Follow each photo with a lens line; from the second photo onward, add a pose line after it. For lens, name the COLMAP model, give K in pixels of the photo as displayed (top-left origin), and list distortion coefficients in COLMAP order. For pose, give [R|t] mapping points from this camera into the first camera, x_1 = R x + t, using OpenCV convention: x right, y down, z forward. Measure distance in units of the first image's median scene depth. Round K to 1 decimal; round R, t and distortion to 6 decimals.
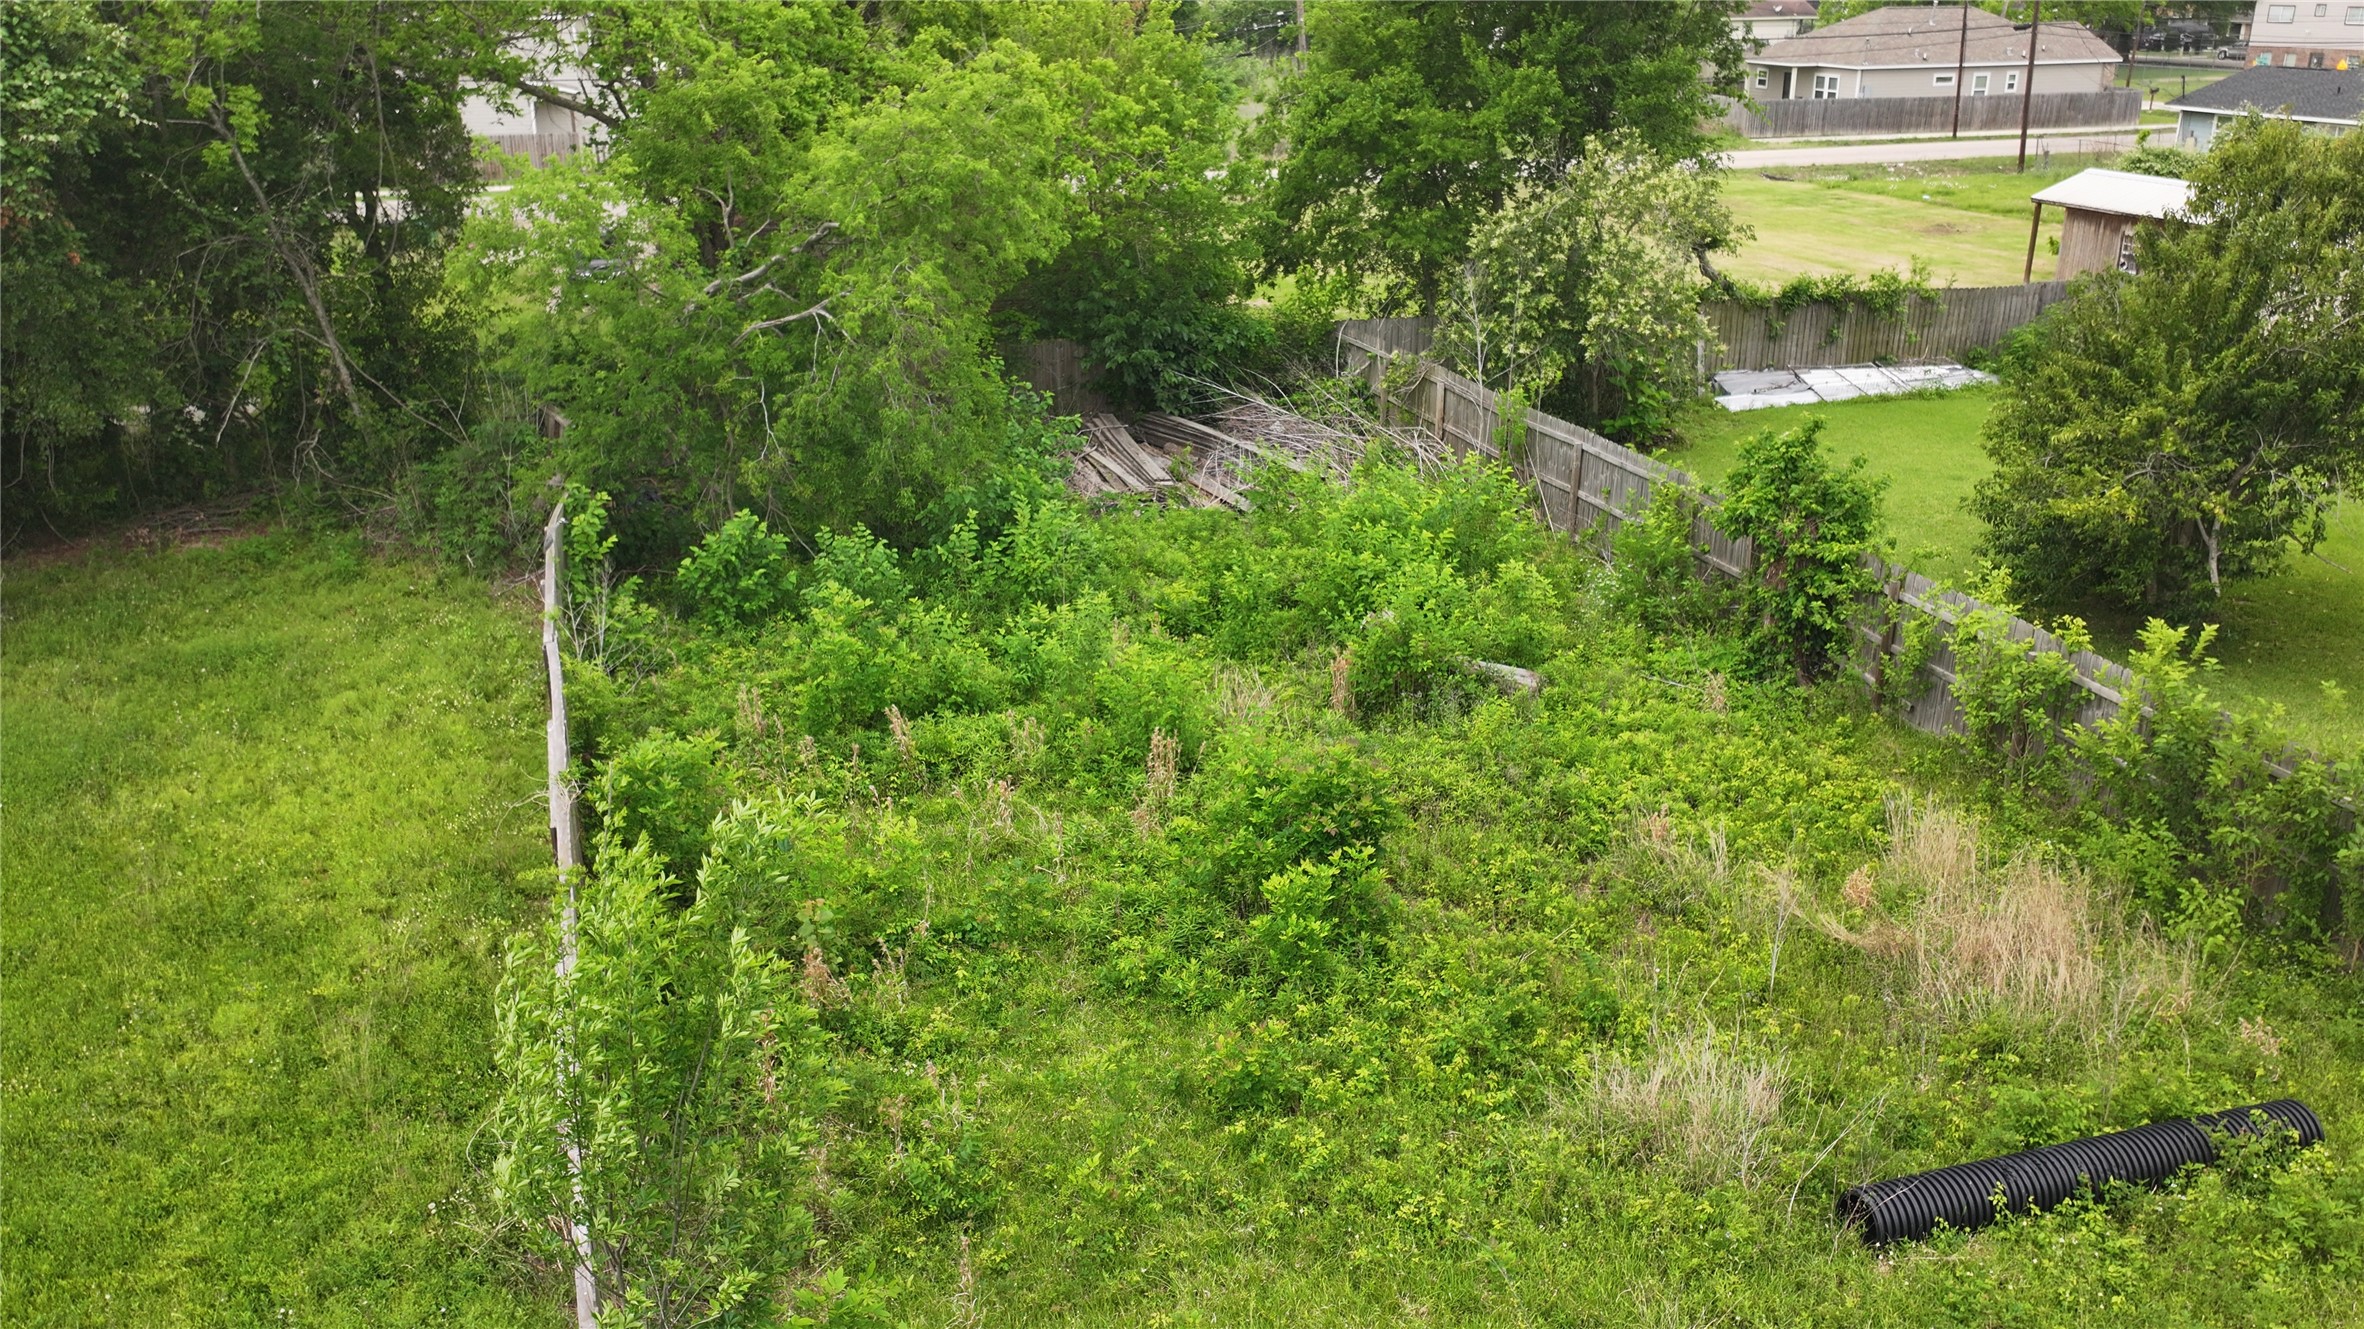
lens RADIAL K [[1917.8, 0, 1178.3], [0, 1917.8, 671.4], [0, 0, 1]] dist [0.009704, -0.012170]
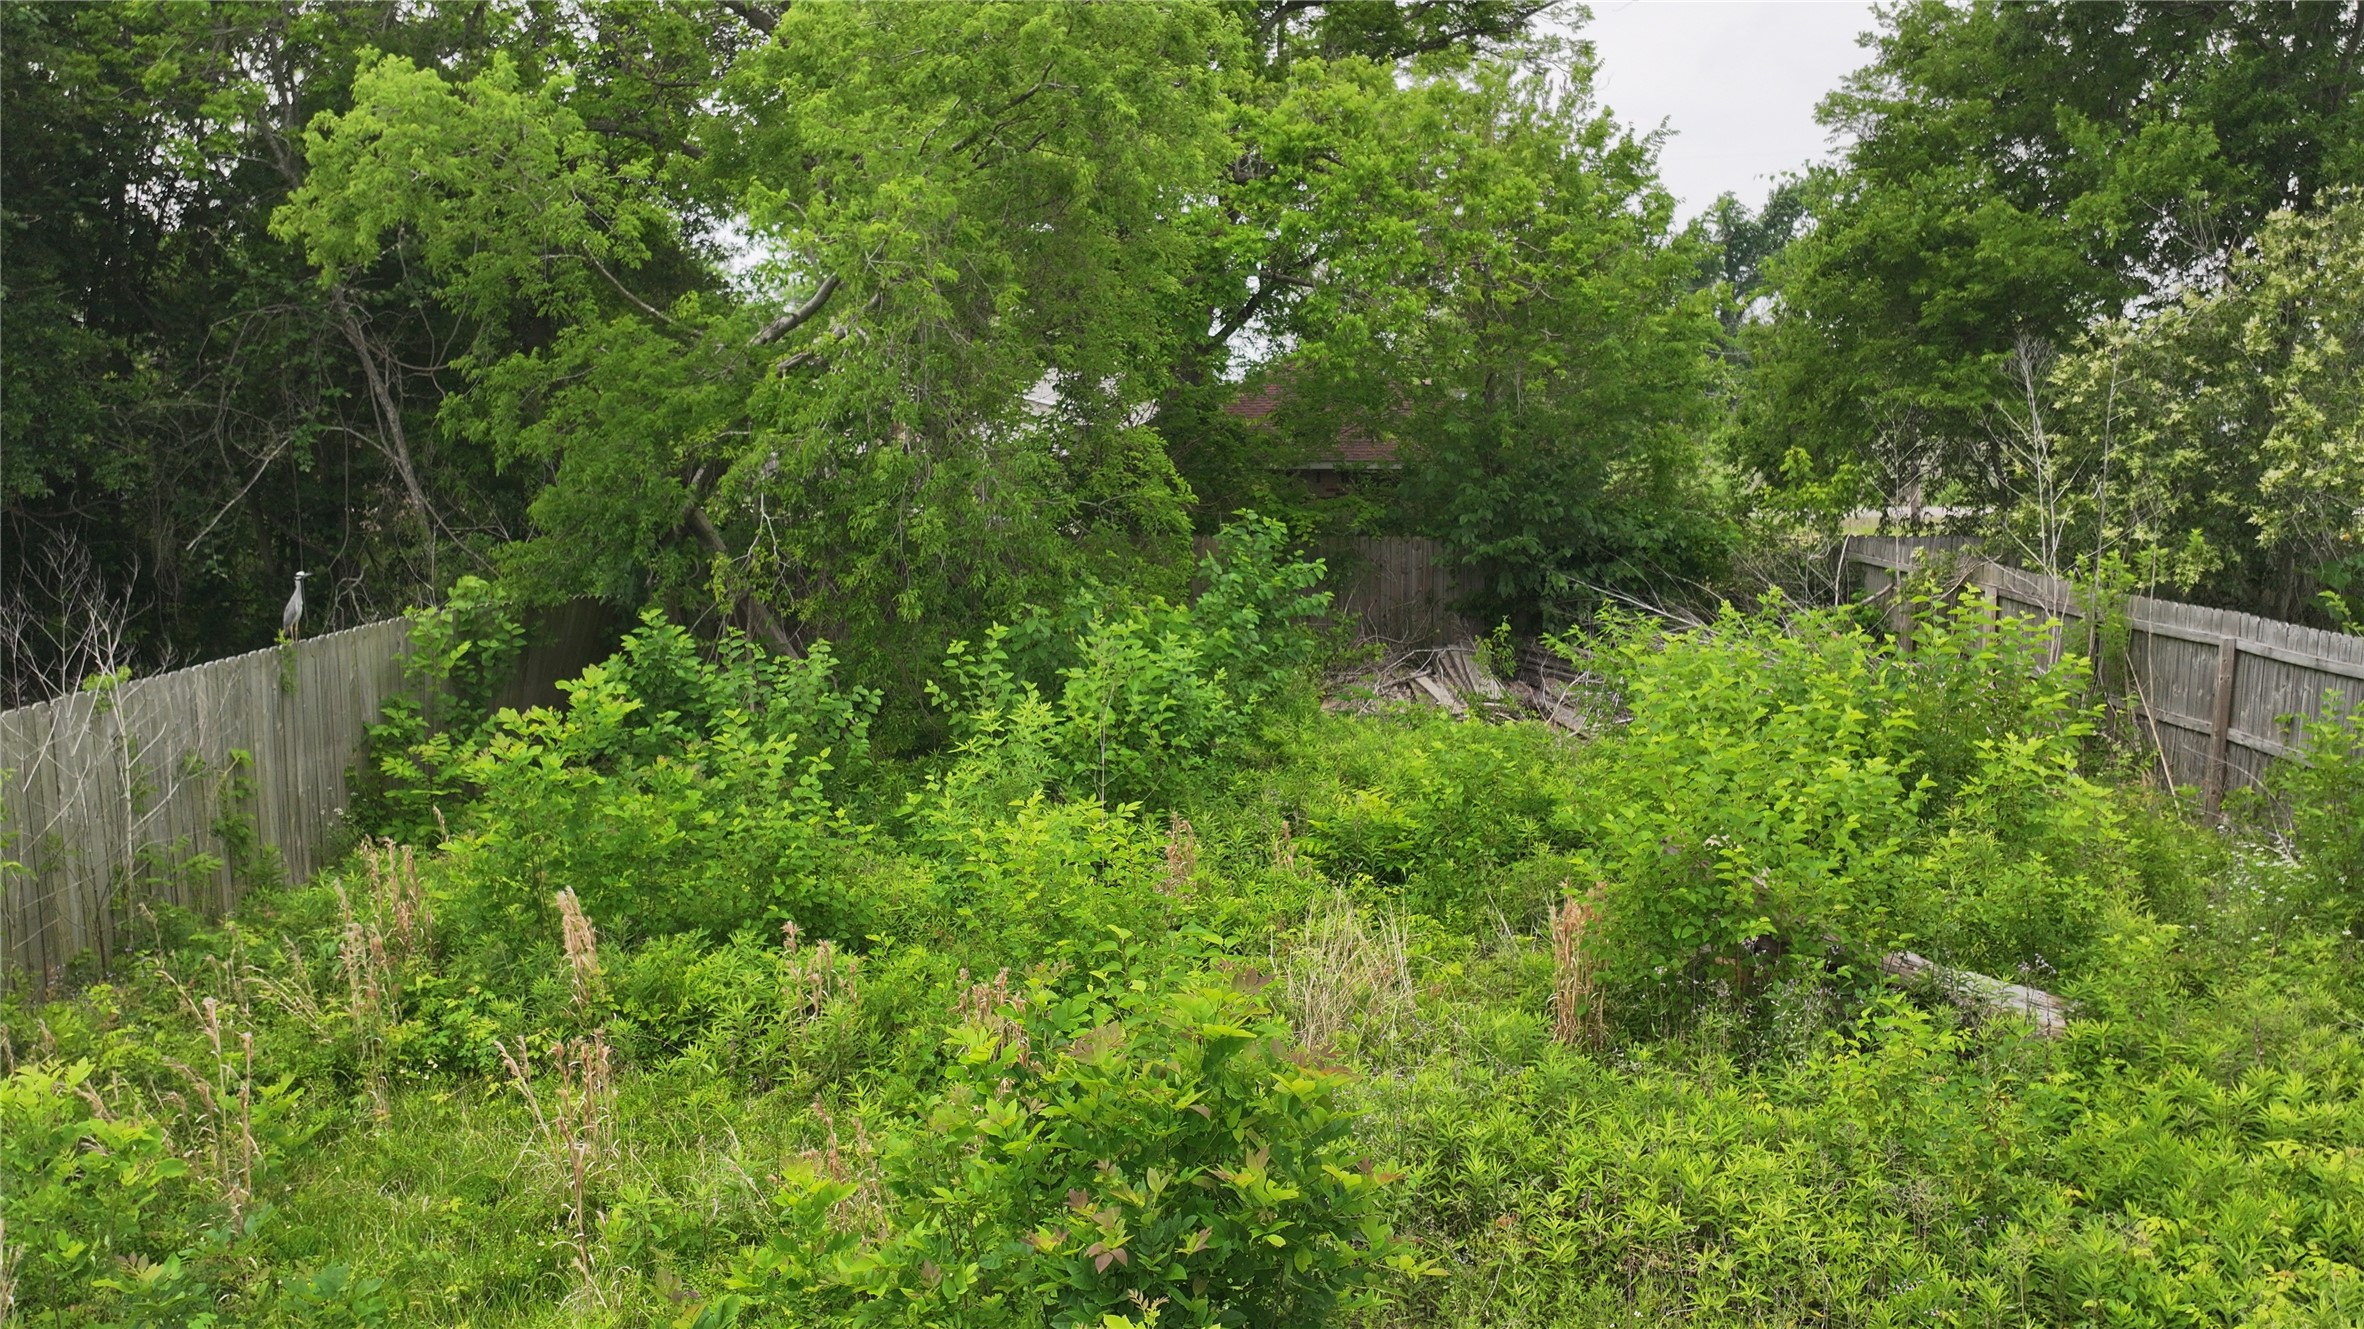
lens RADIAL K [[1917.8, 0, 1184.3], [0, 1917.8, 674.4], [0, 0, 1]] dist [0.009704, -0.012170]
pose [[0.943555, 0.045070, -0.328135, 0.141407], [-0.116637, 0.972452, -0.201822, 0.041149], [0.310000, 0.228703, 0.922819, 0.538363]]
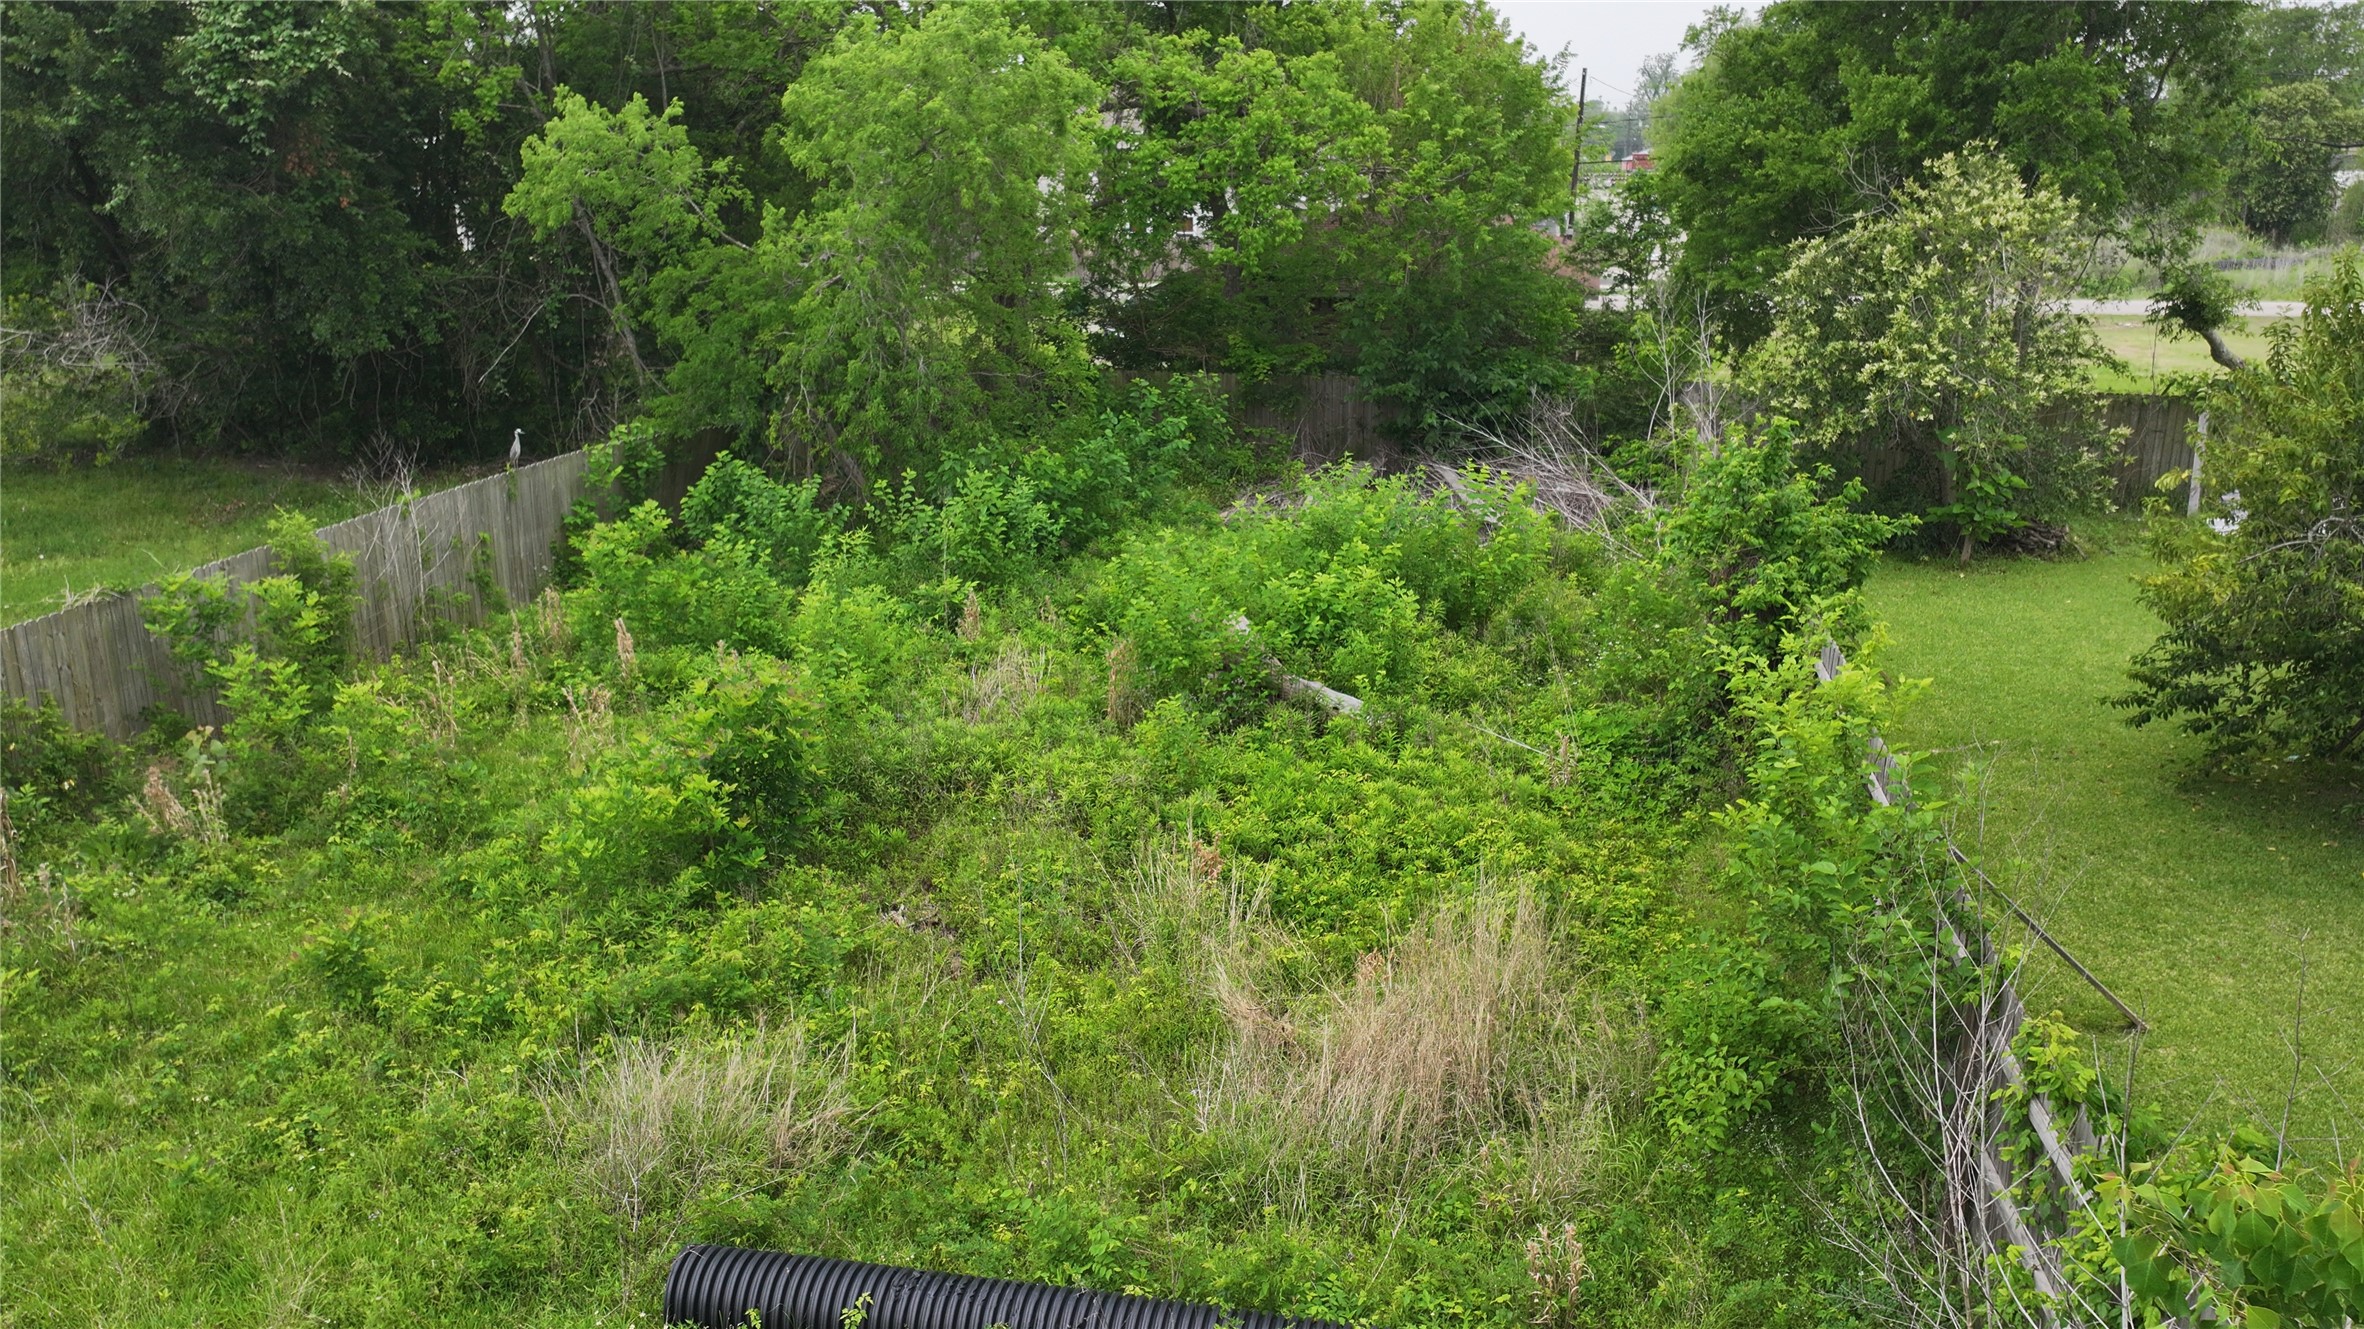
lens RADIAL K [[1917.8, 0, 1177.8], [0, 1917.8, 665.7], [0, 0, 1]] dist [0.009704, -0.012170]
pose [[0.874761, 0.126054, -0.467871, 0.495630], [-0.169729, 0.984108, -0.052197, 0.039785], [0.453856, 0.125071, 0.882254, 0.263124]]
